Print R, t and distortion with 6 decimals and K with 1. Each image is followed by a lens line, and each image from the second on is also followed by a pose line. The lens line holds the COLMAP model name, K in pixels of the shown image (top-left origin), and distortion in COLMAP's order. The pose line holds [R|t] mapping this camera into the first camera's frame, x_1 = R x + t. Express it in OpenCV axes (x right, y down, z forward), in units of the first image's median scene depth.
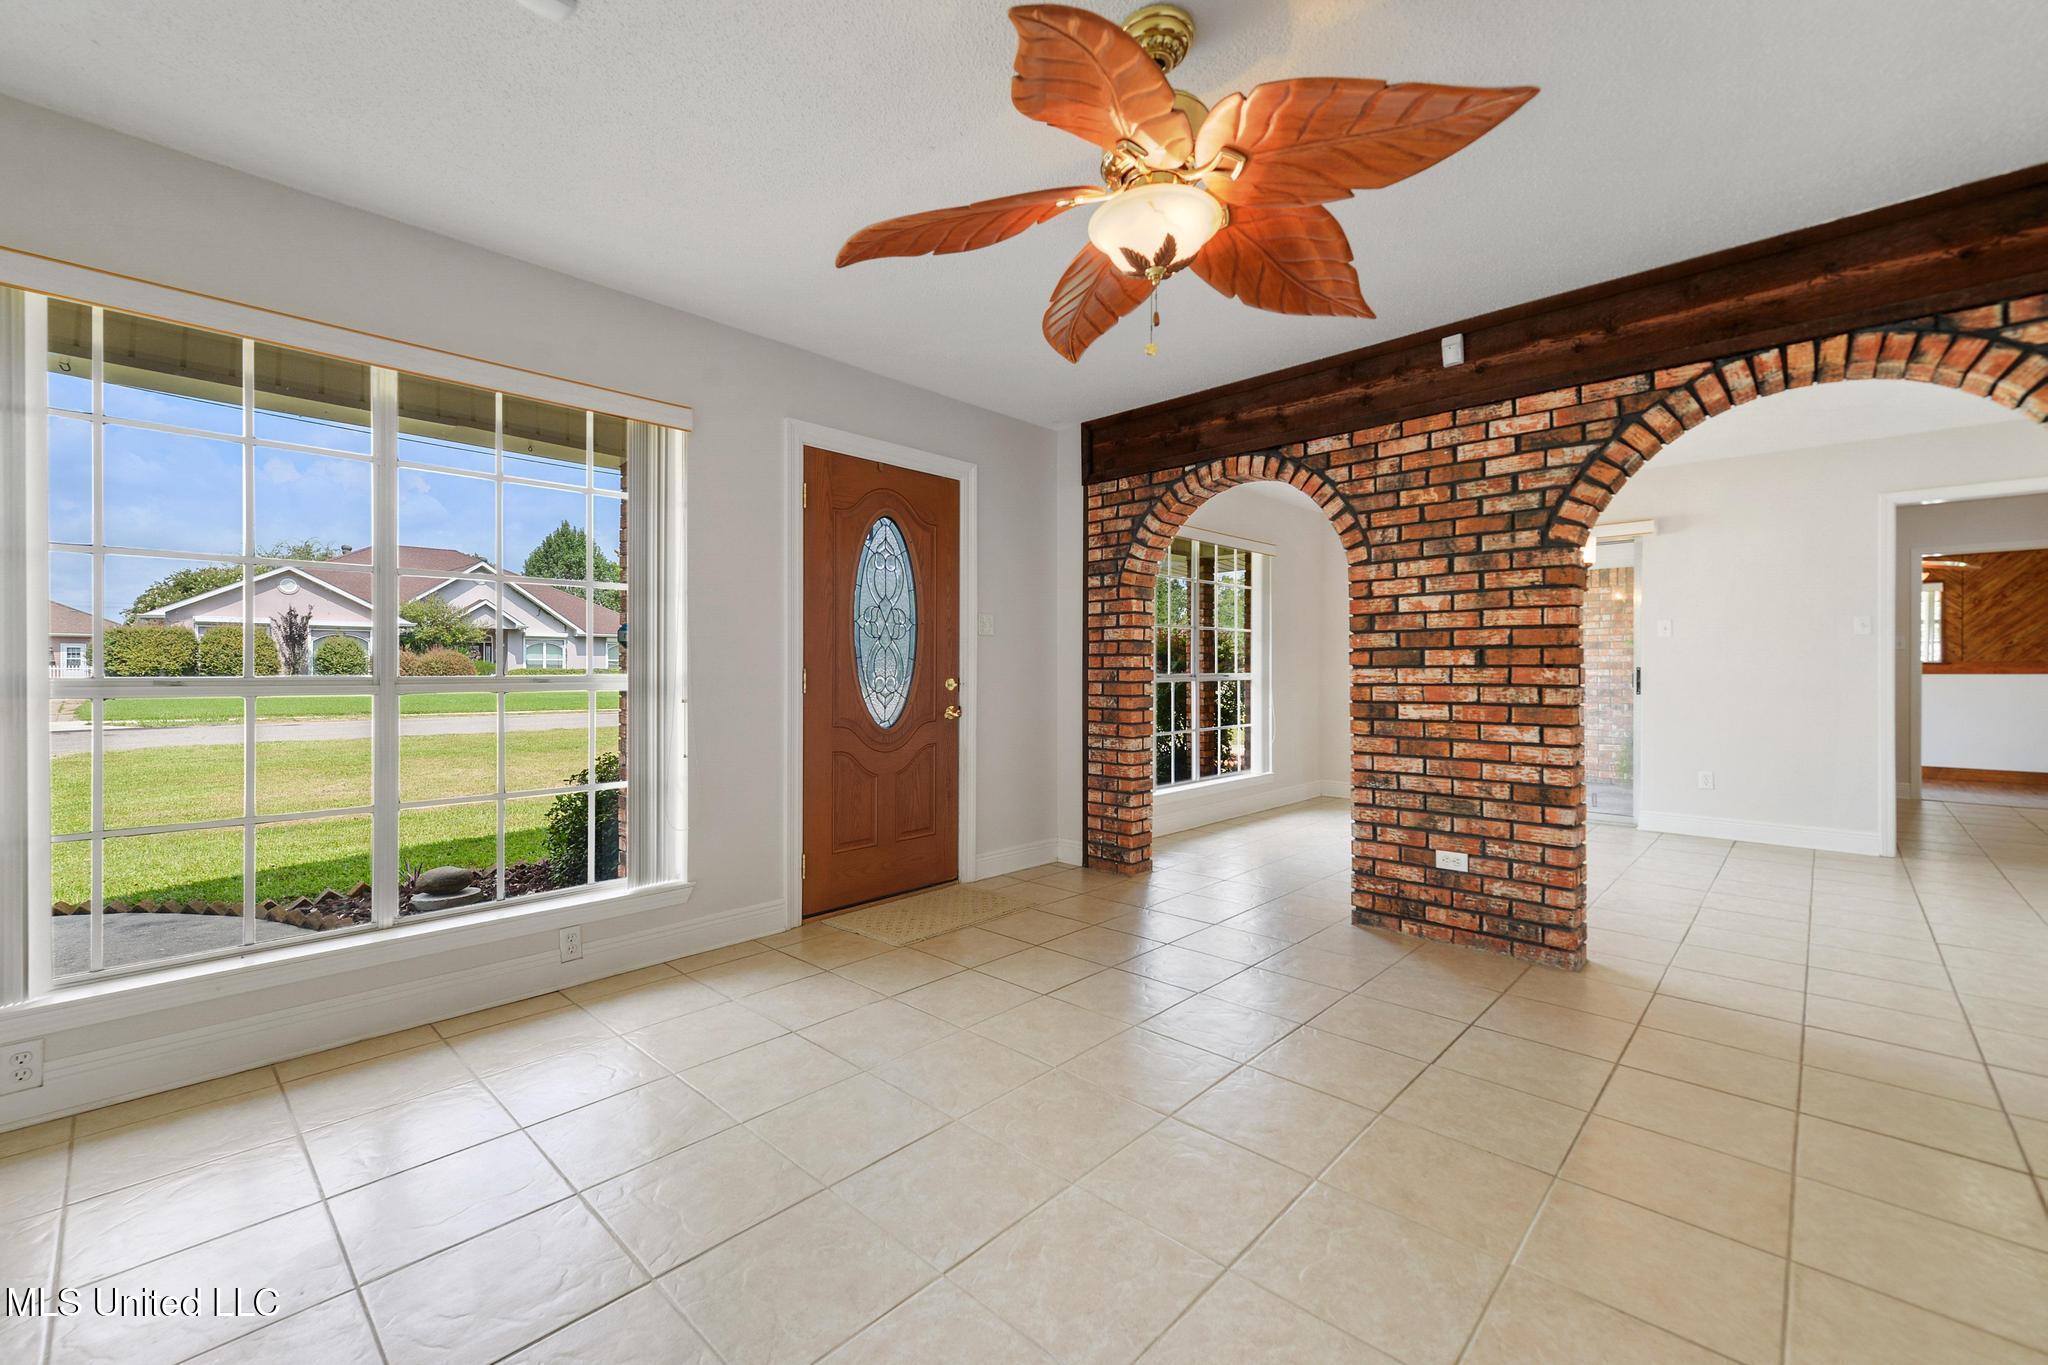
lens RADIAL K [[834.6, 0, 1013.9], [0, 834.6, 678.8], [0, 0, 1]] dist [0.012032, 0.000330]
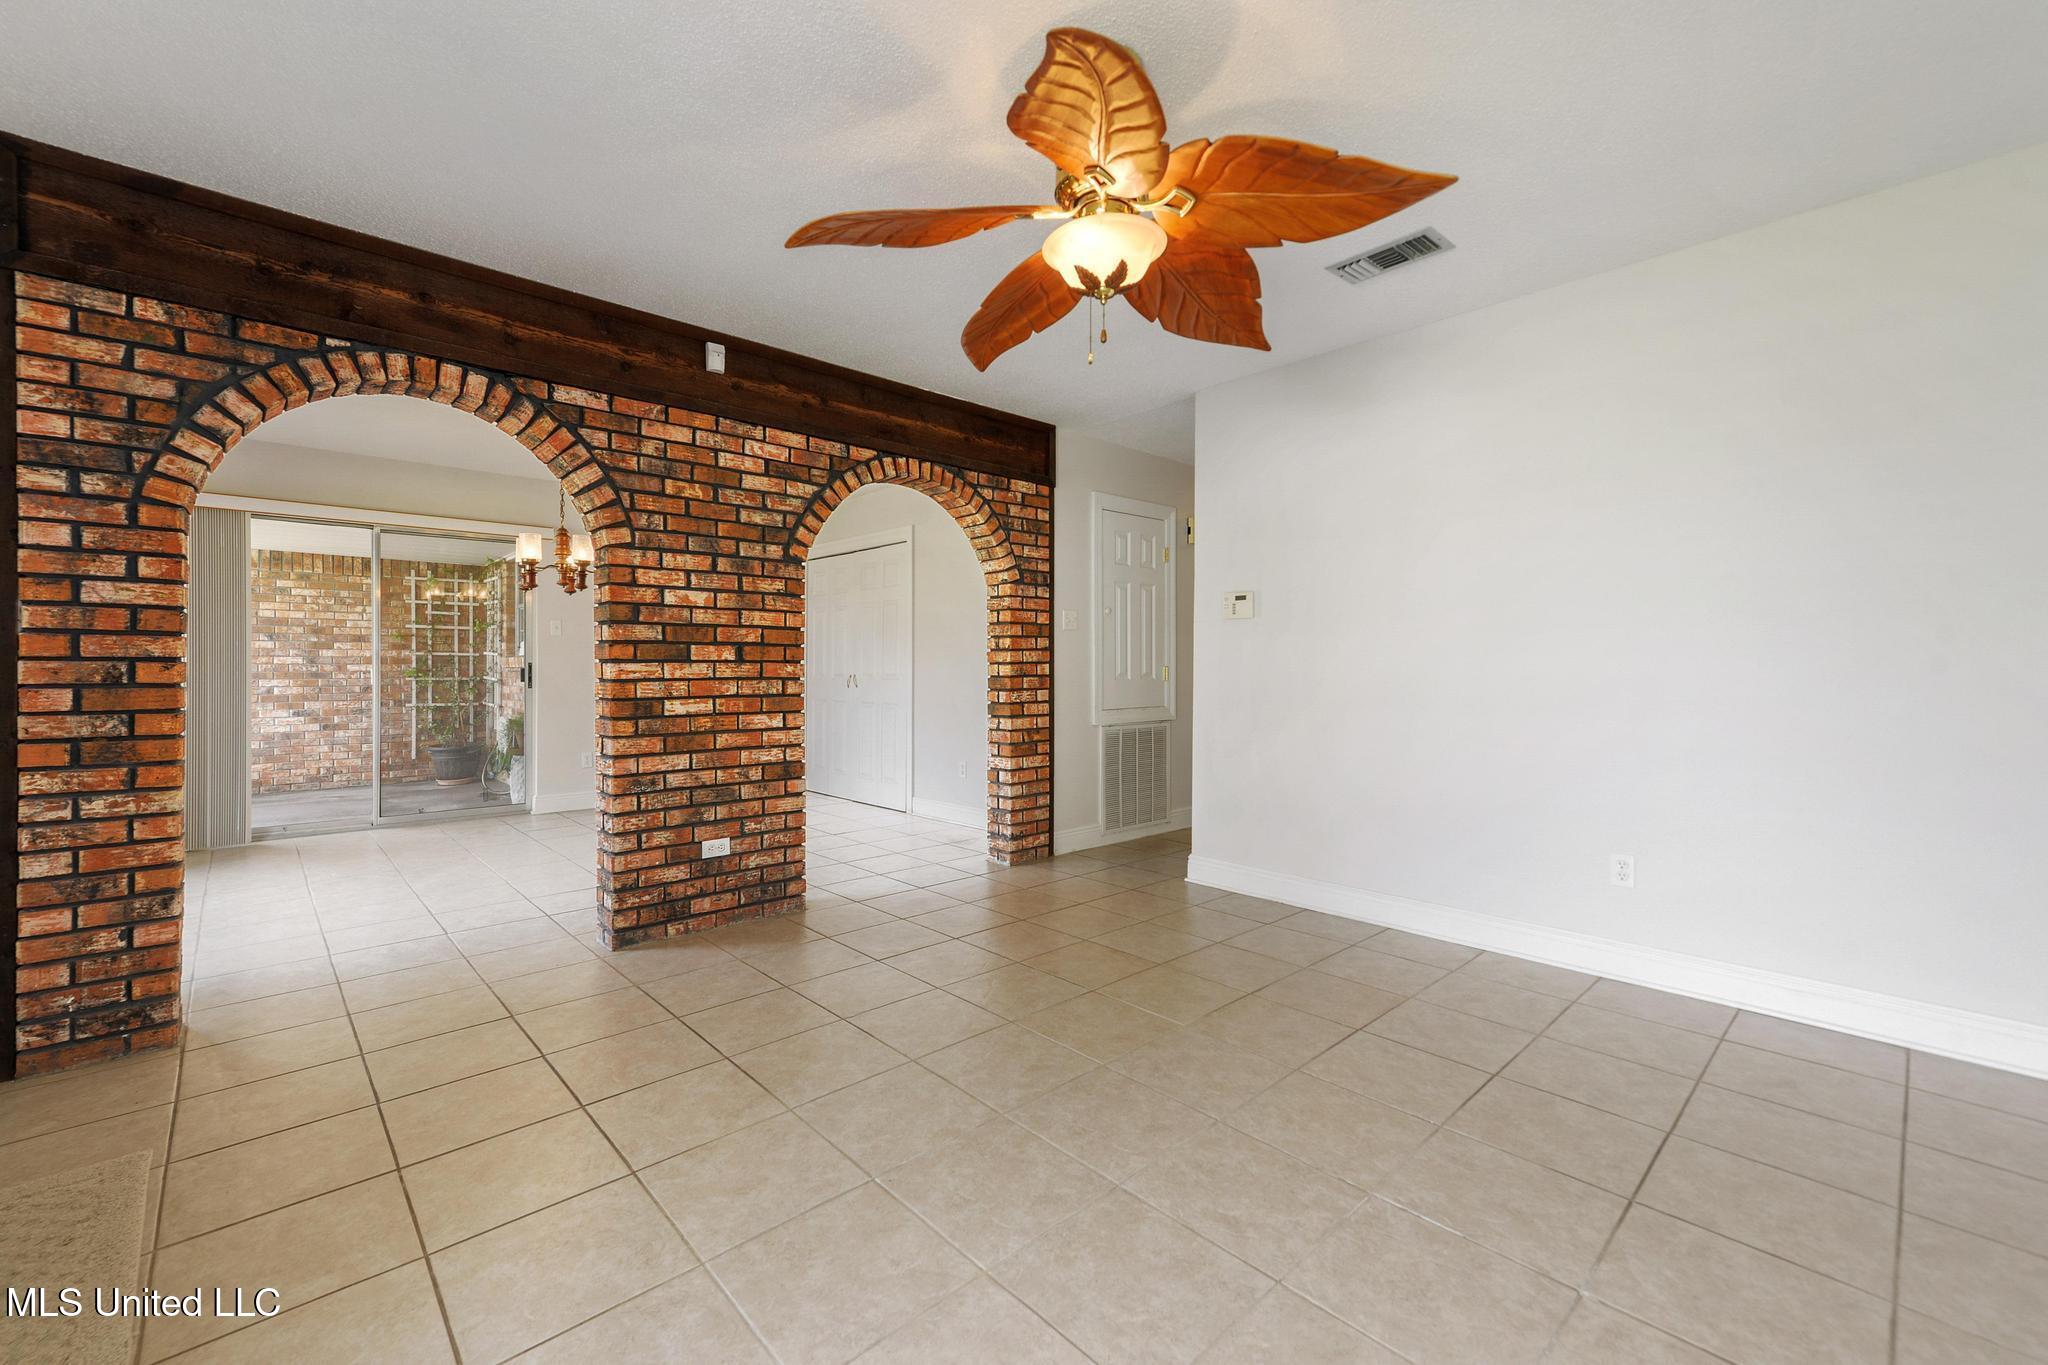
lens RADIAL K [[834.6, 0, 1009.9], [0, 834.6, 675.8], [0, 0, 1]] dist [0.012032, 0.000330]
pose [[0.072292, -0.009098, 0.997342, -0.475327], [0.008294, 0.999929, 0.008521, -0.002584], [-0.997349, 0.007656, 0.072362, 0.546613]]
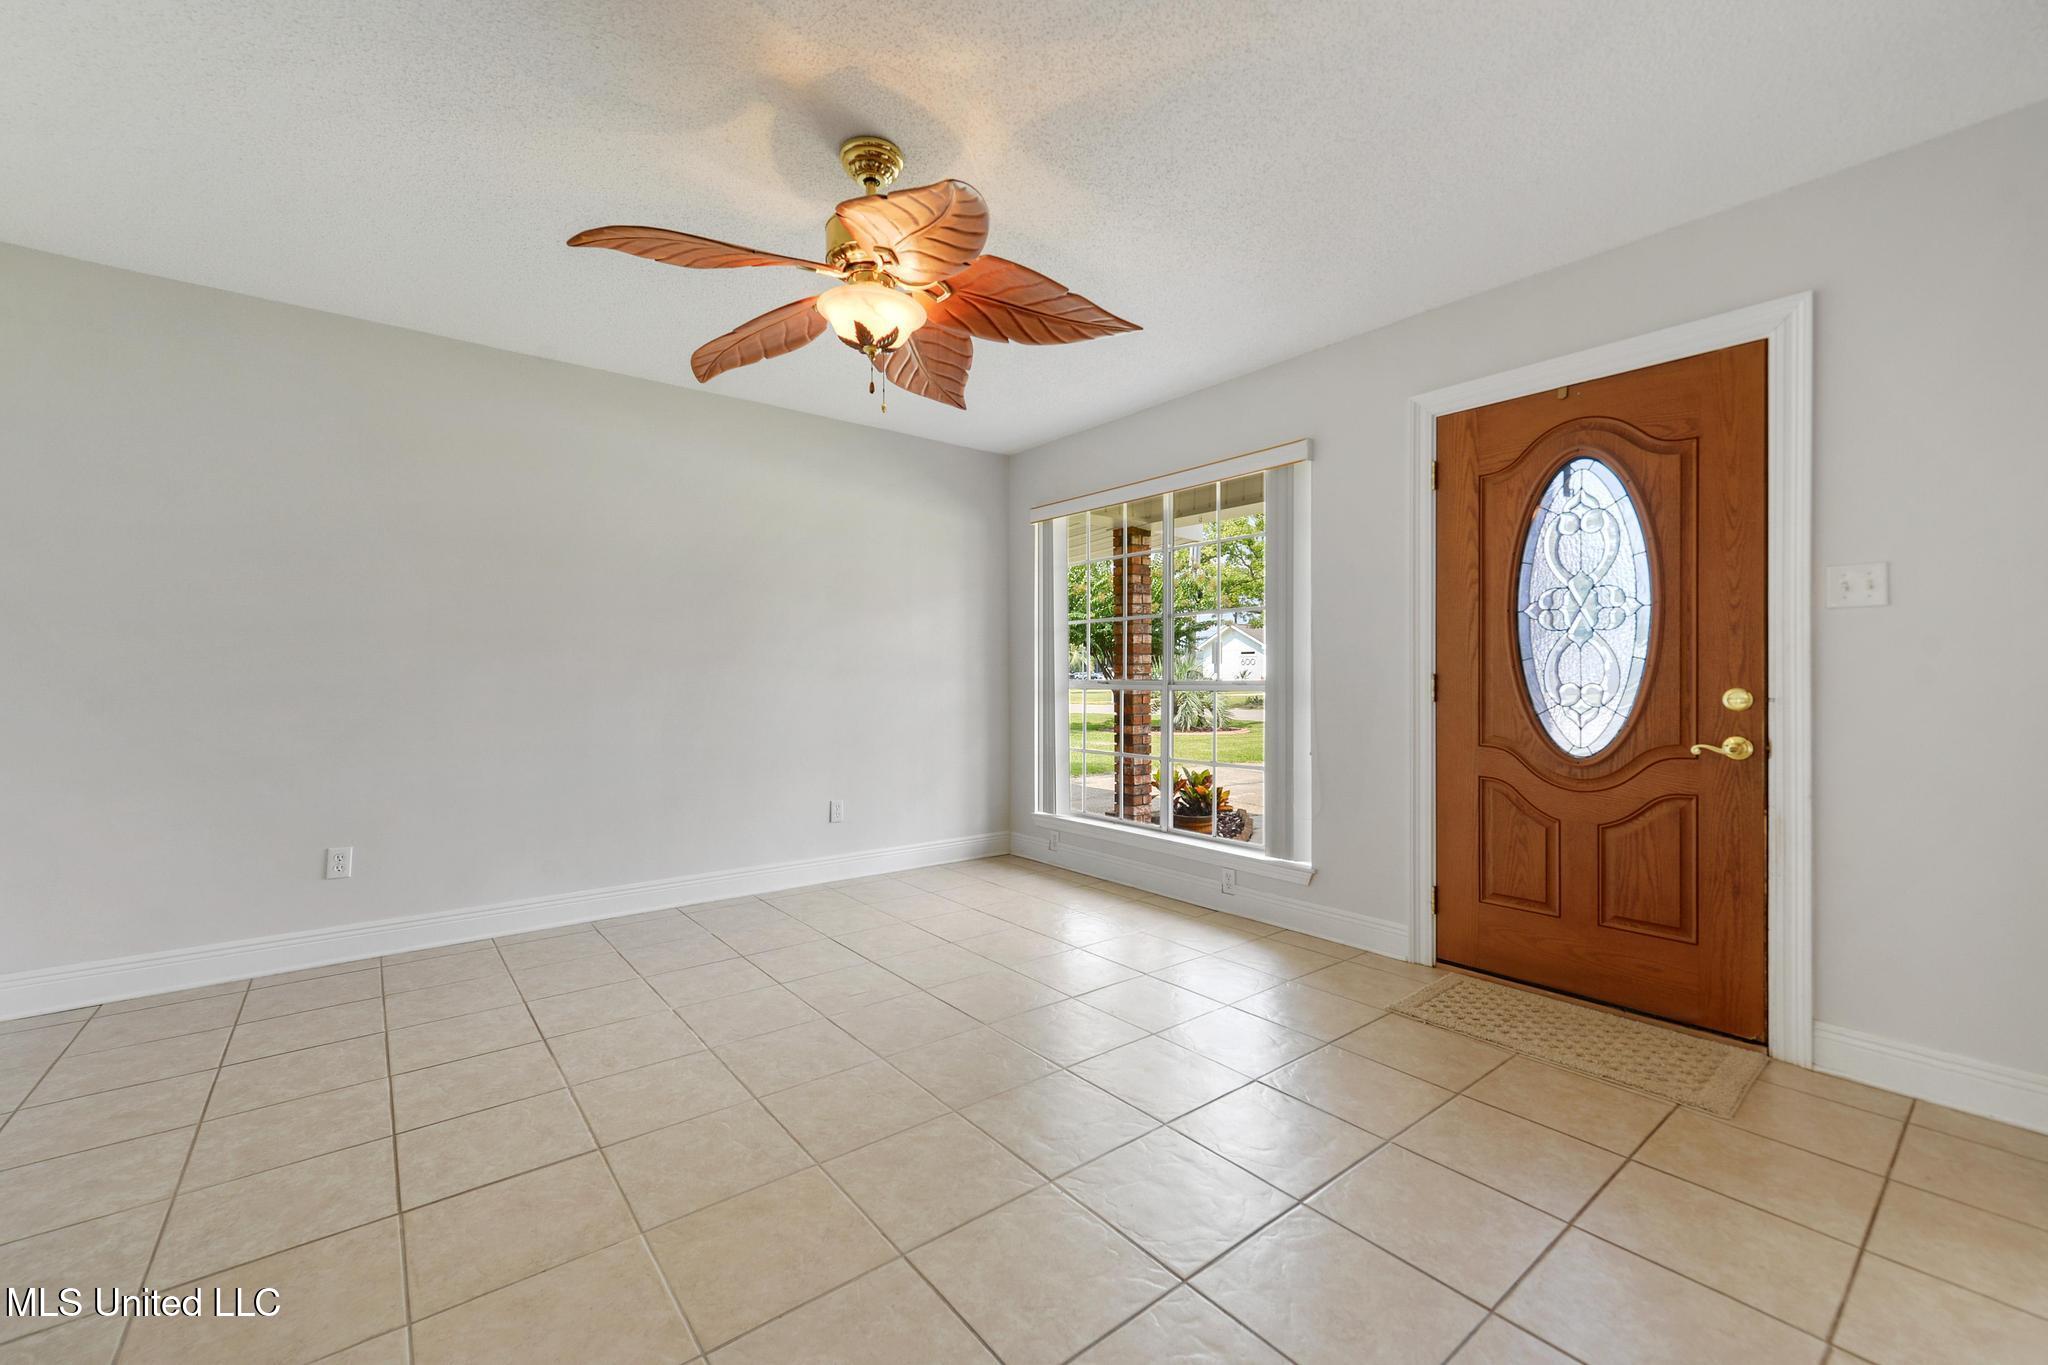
lens RADIAL K [[834.6, 0, 1021.6], [0, 834.6, 680.6], [0, 0, 1]] dist [0.012032, 0.000330]
pose [[-0.134011, 0.004825, -0.990968, 0.707465], [-0.009792, 0.999933, 0.006193, -0.006571], [0.990932, 0.010534, -0.133954, 0.723917]]
